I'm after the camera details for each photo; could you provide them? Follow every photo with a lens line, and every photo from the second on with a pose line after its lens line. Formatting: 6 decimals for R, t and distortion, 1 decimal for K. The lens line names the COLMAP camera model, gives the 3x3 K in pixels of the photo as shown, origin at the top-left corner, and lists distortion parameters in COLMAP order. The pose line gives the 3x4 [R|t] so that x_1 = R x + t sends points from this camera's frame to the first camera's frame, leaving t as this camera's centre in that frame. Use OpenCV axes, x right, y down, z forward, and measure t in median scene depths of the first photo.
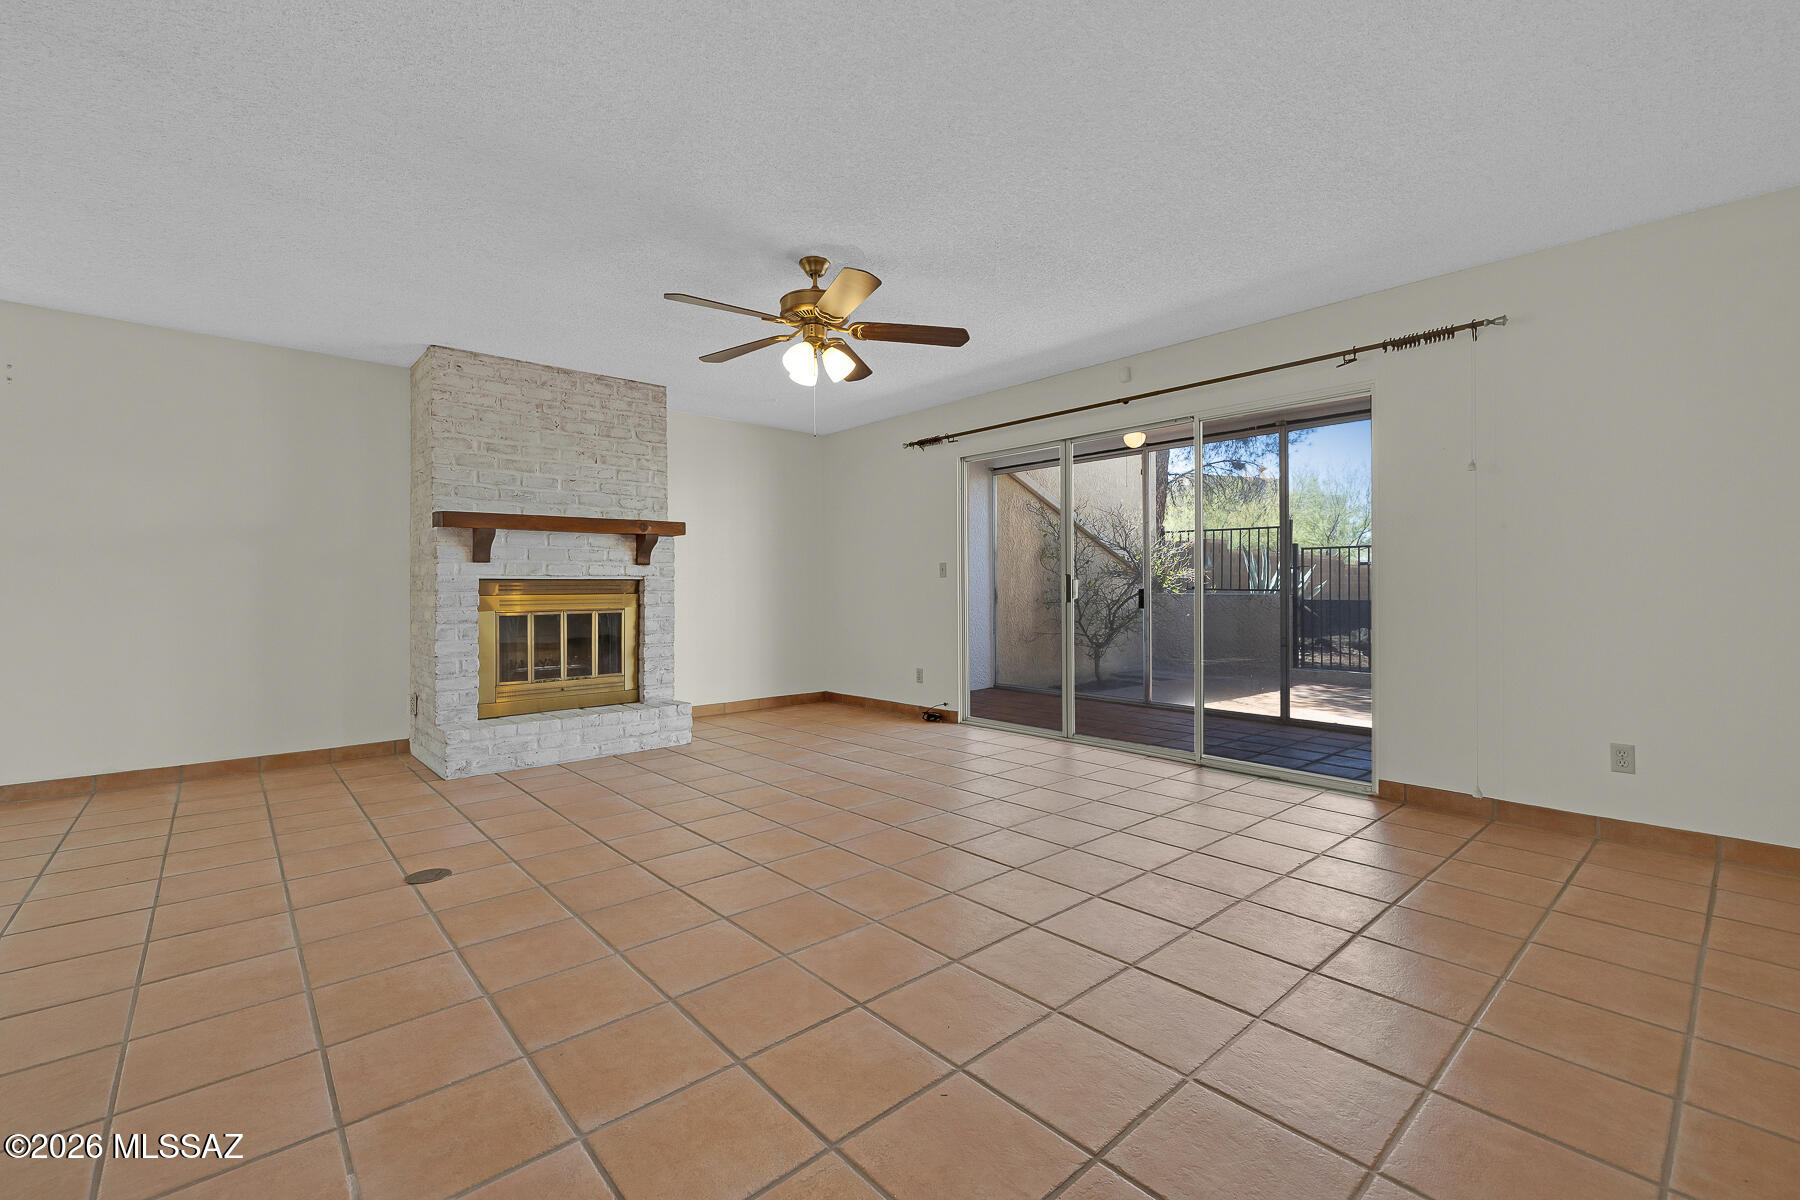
lens RADIAL K [[778.6, 0, 893.2], [0, 778.6, 593.0], [0, 0, 1]] dist [0.002846, -0.000389]
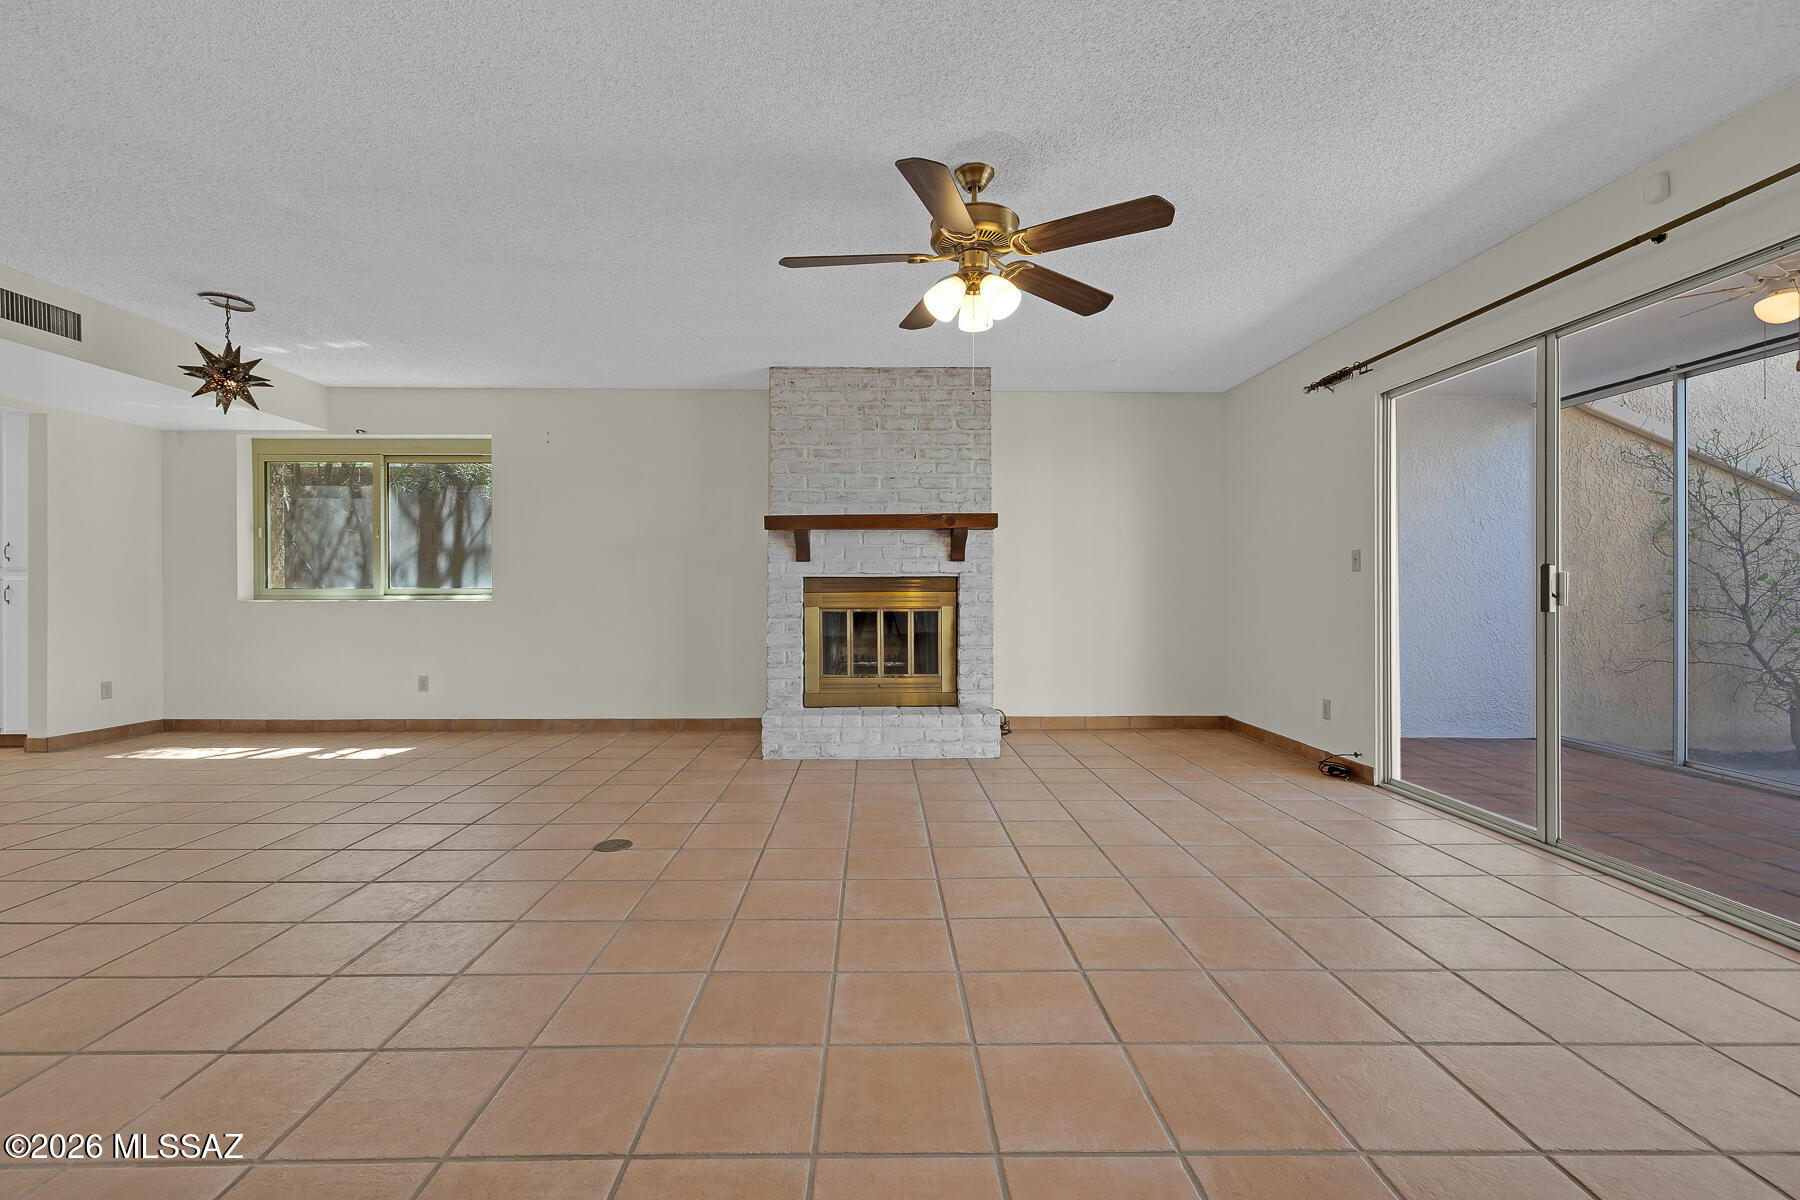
lens RADIAL K [[778.6, 0, 895.9], [0, 778.6, 595.4], [0, 0, 1]] dist [0.002846, -0.000389]
pose [[0.756375, 0.010055, -0.654061, 0.245032], [-0.006001, 0.999946, 0.008432, -0.002130], [0.654111, -0.002453, 0.756395, 0.243761]]
